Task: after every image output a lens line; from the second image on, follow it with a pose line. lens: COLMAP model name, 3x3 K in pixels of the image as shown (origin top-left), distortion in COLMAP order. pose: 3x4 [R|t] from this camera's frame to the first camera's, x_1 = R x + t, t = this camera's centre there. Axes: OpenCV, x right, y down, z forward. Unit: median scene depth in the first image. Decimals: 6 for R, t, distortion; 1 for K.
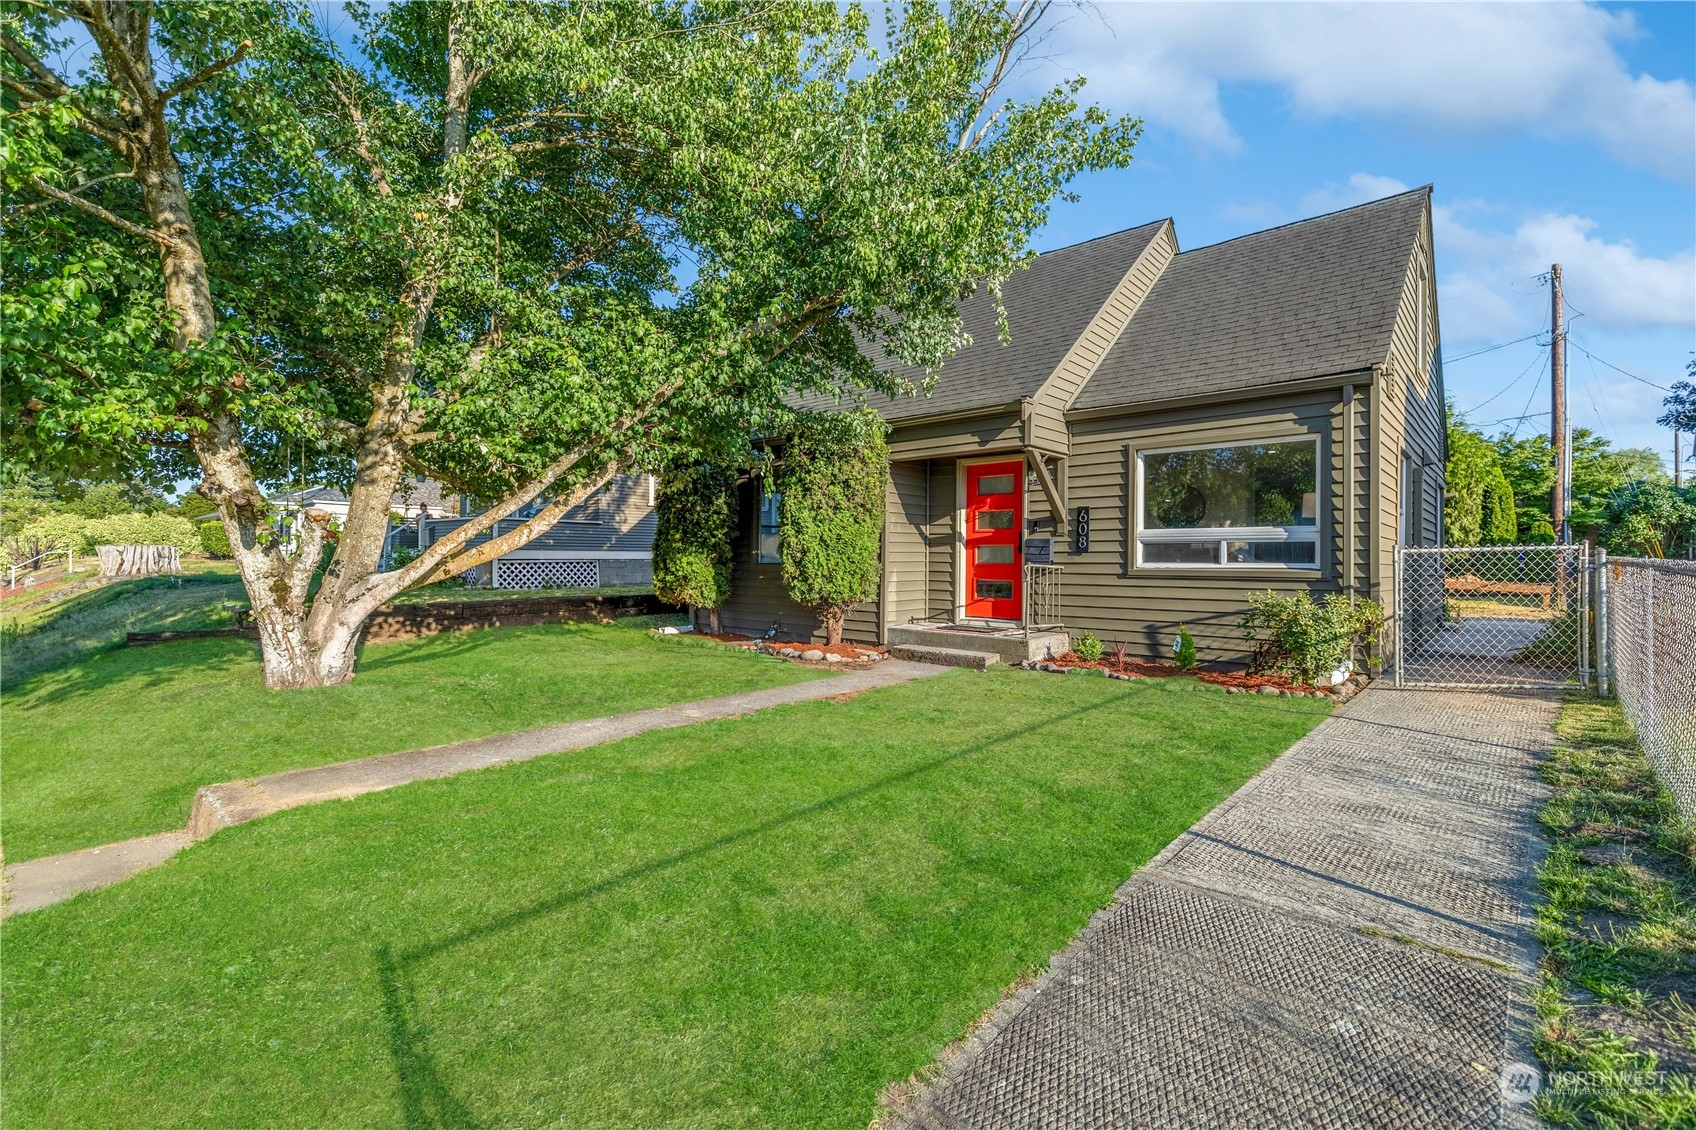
lens RADIAL K [[759.0, 0, 845.2], [0, 759.0, 559.1], [0, 0, 1]] dist [0.001290, 0.000117]
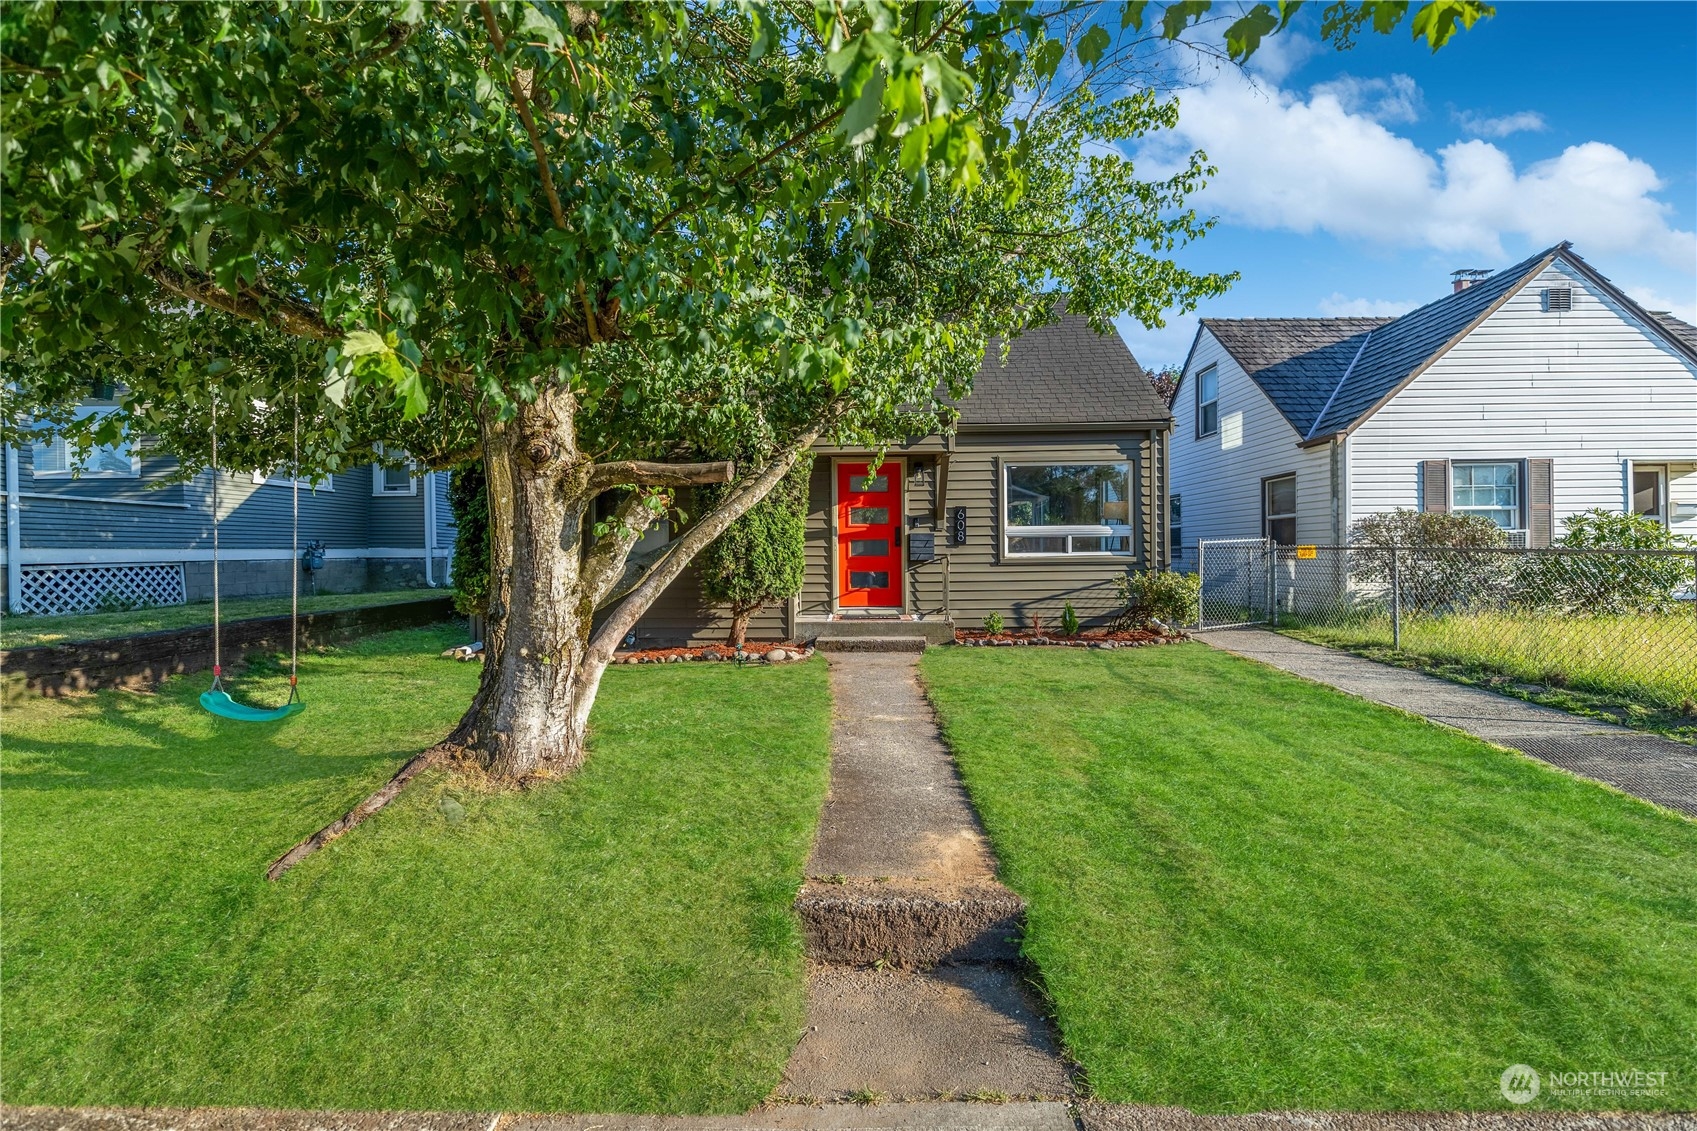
lens RADIAL K [[759.4, 0, 847.2], [0, 759.4, 558.7], [0, 0, 1]] dist [0.001290, 0.000117]
pose [[0.755247, -0.020107, 0.655132, -0.563865], [0.013714, 0.999795, 0.014876, -0.007484], [-0.655297, -0.002251, 0.755368, 0.210542]]
